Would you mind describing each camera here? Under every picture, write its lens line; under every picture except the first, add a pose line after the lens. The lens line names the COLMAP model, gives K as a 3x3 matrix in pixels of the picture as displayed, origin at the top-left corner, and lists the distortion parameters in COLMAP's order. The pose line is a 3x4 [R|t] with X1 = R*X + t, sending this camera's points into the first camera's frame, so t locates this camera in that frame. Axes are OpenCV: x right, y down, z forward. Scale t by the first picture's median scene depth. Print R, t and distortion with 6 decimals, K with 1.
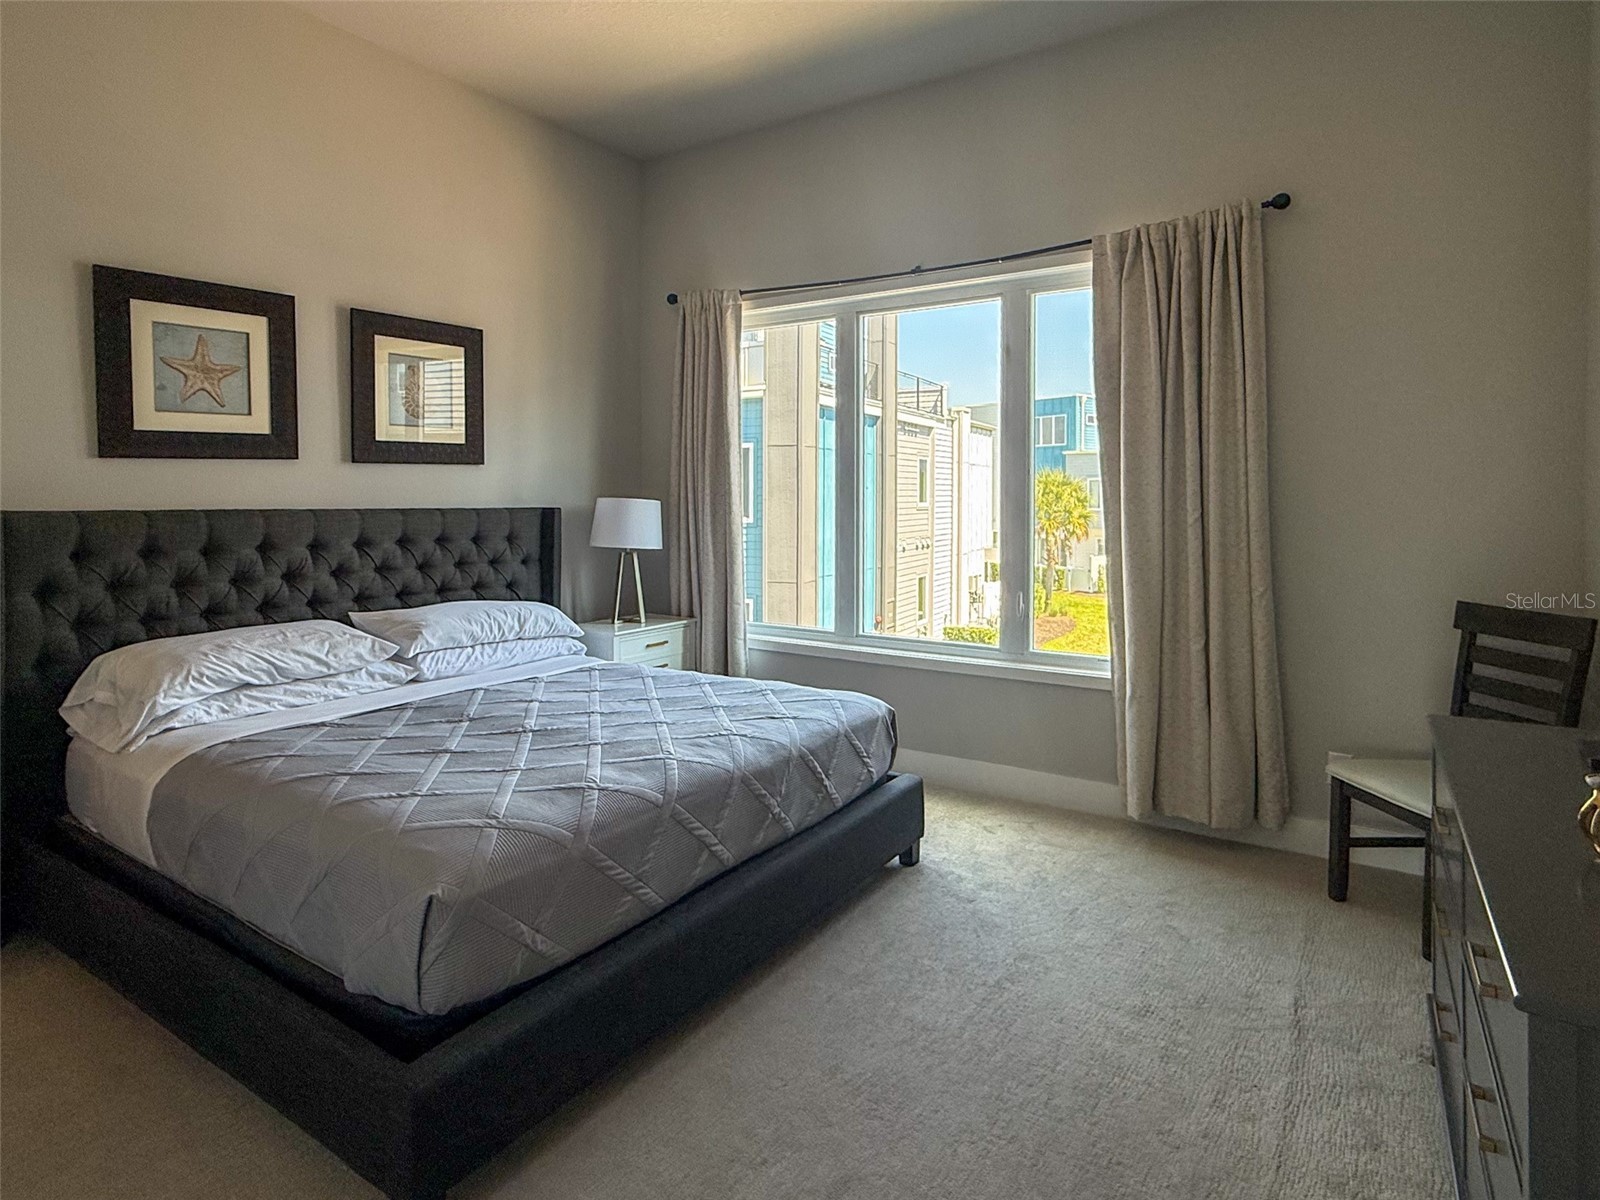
lens RADIAL K [[868.3, 0, 800.0], [0, 868.3, 600.0], [0, 0, 1]] dist [0.152425, 0.000203]
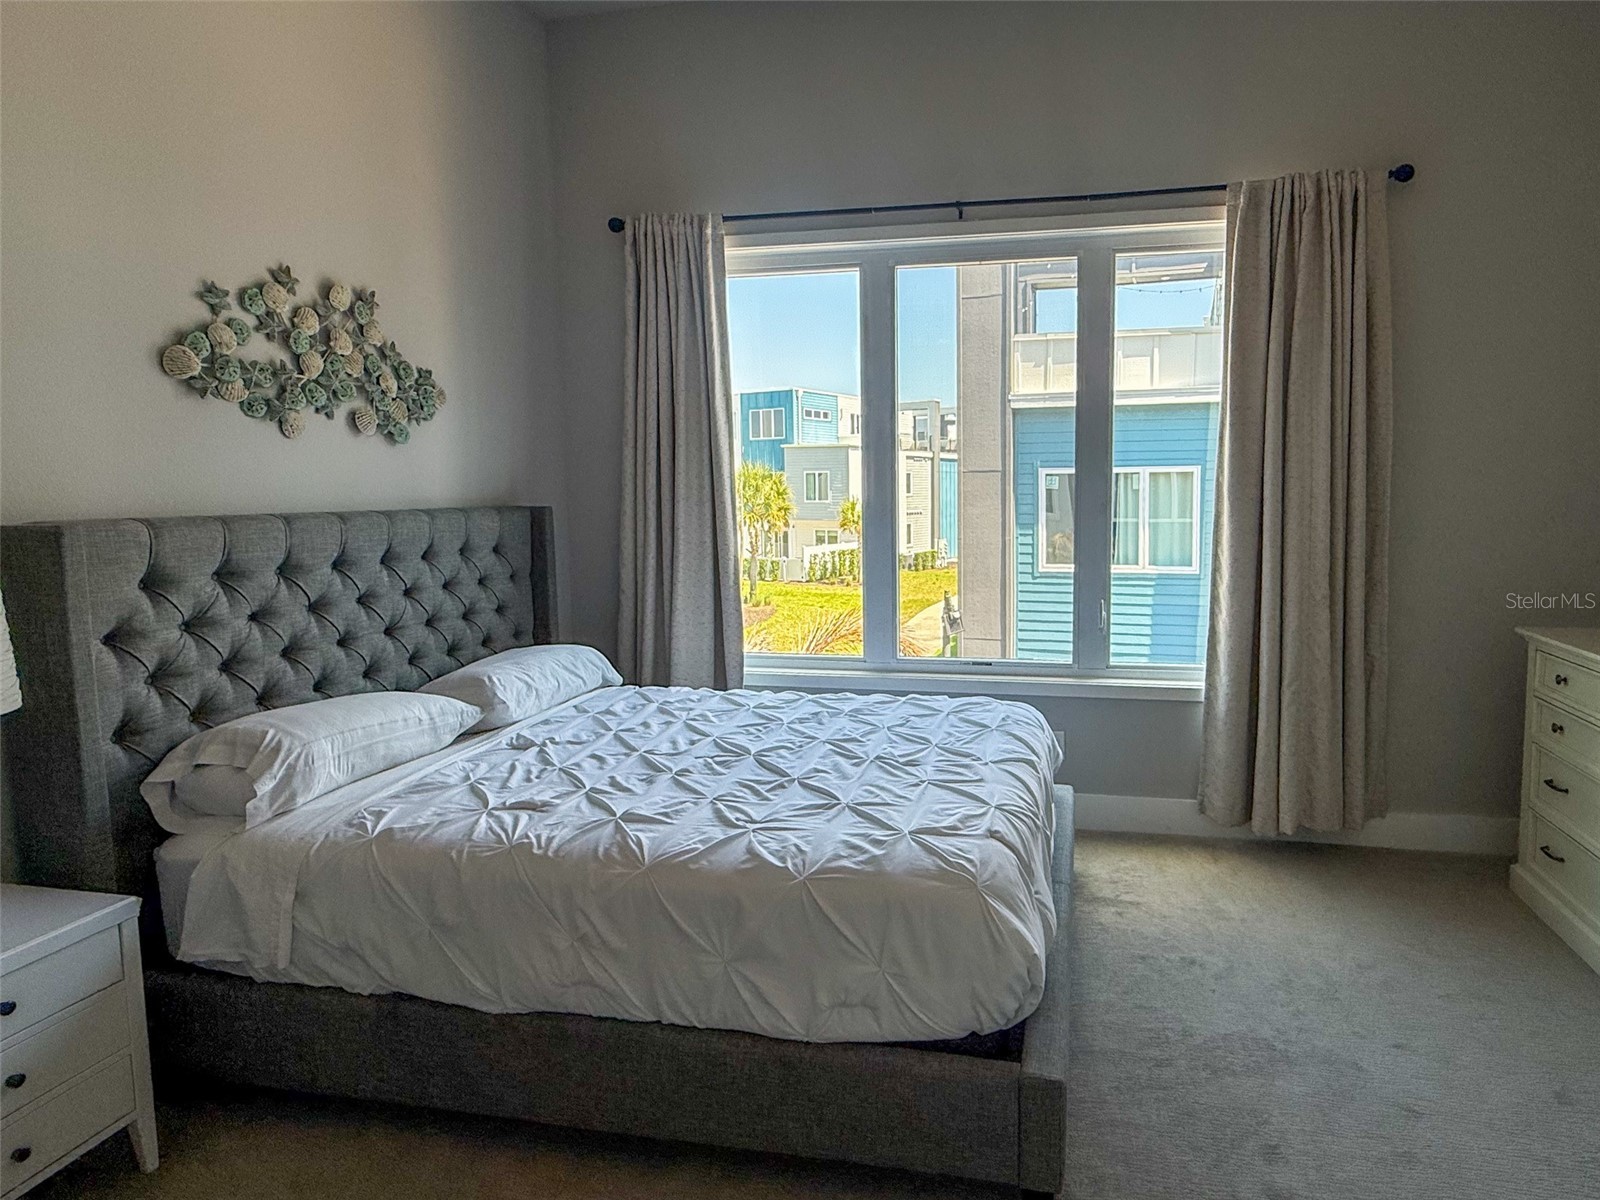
lens RADIAL K [[868.3, 0, 800.0], [0, 868.3, 600.0], [0, 0, 1]] dist [0.152425, 0.000203]
pose [[0.922004, -0.051658, 0.383720, -0.349754], [0.047992, 0.998665, 0.019130, -0.034690], [-0.384196, 0.000778, 0.923251, 0.274981]]
